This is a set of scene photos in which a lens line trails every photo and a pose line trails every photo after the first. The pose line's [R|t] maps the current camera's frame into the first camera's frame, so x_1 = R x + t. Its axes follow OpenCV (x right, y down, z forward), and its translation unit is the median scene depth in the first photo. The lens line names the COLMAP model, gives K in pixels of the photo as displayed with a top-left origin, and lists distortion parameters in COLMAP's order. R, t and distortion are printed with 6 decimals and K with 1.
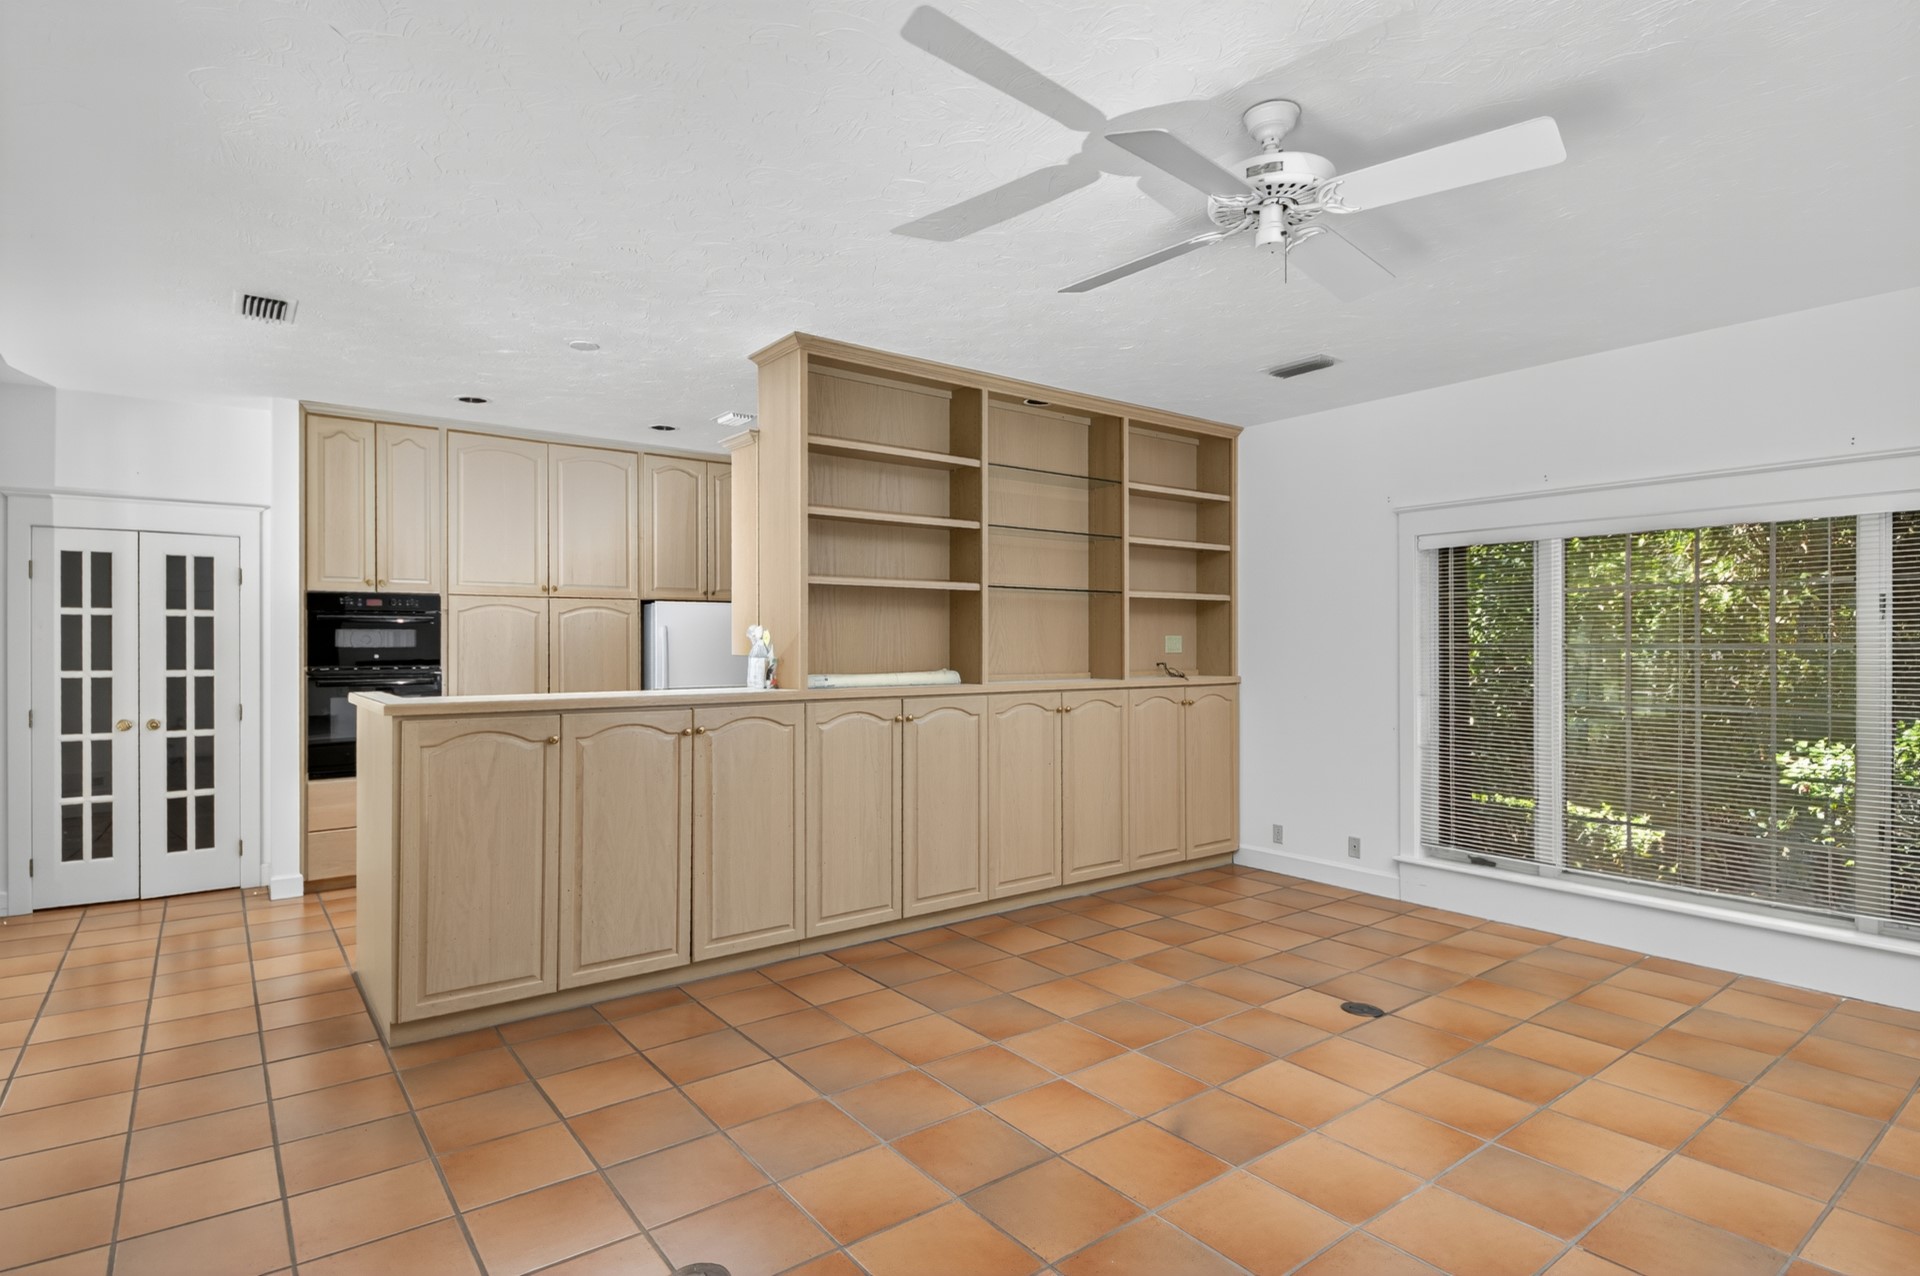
lens RADIAL K [[973.3, 0, 953.5], [0, 973.3, 641.8], [0, 0, 1]] dist [0.040209, -0.000166]
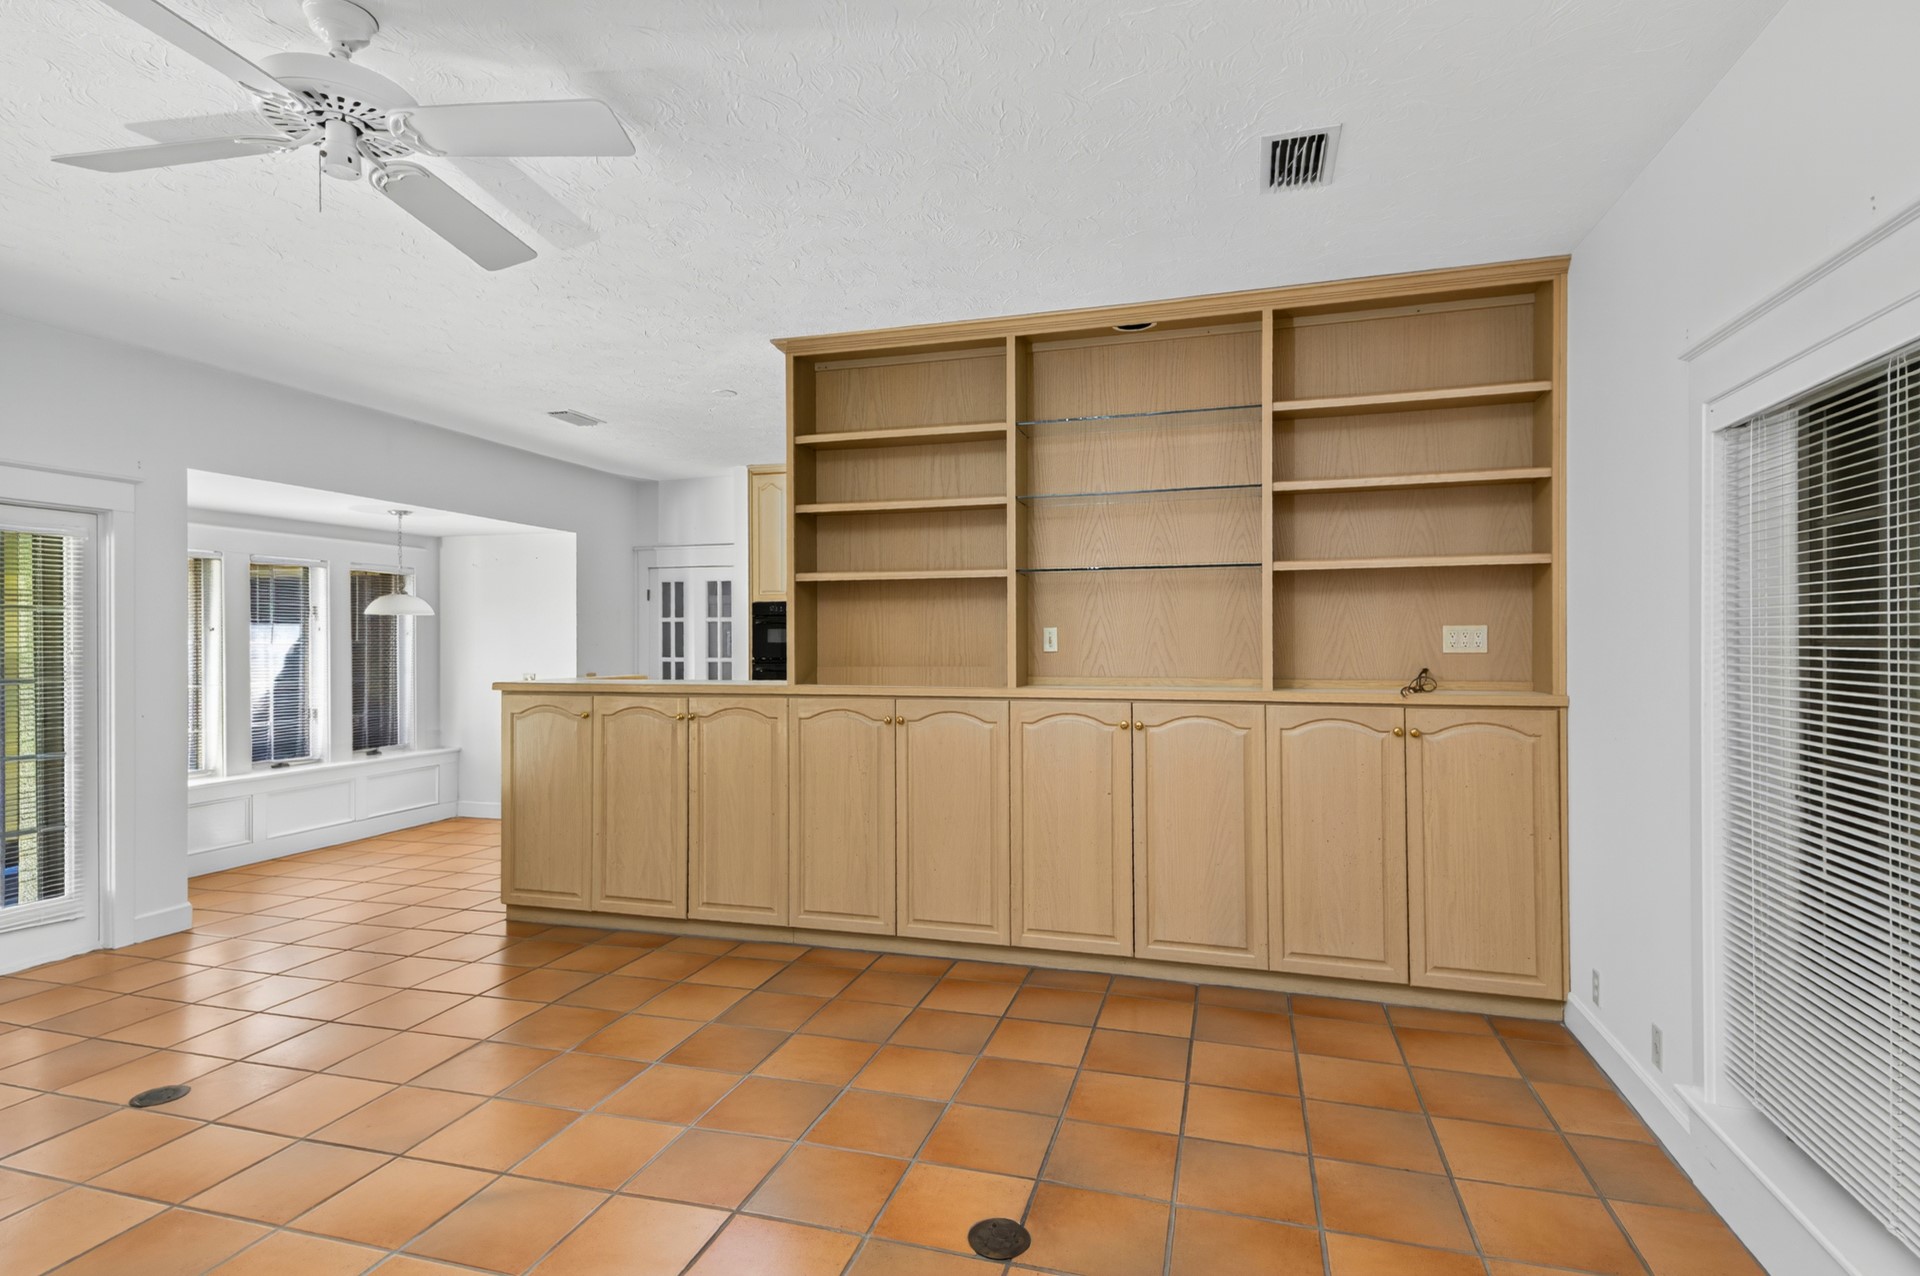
lens RADIAL K [[973.3, 0, 961.5], [0, 973.3, 632.3], [0, 0, 1]] dist [0.040209, -0.000166]
pose [[0.592423, -0.006205, -0.805603, 0.686834], [0.007051, 0.999972, -0.002517, -0.002250], [0.805596, -0.004190, 0.592450, 0.469577]]
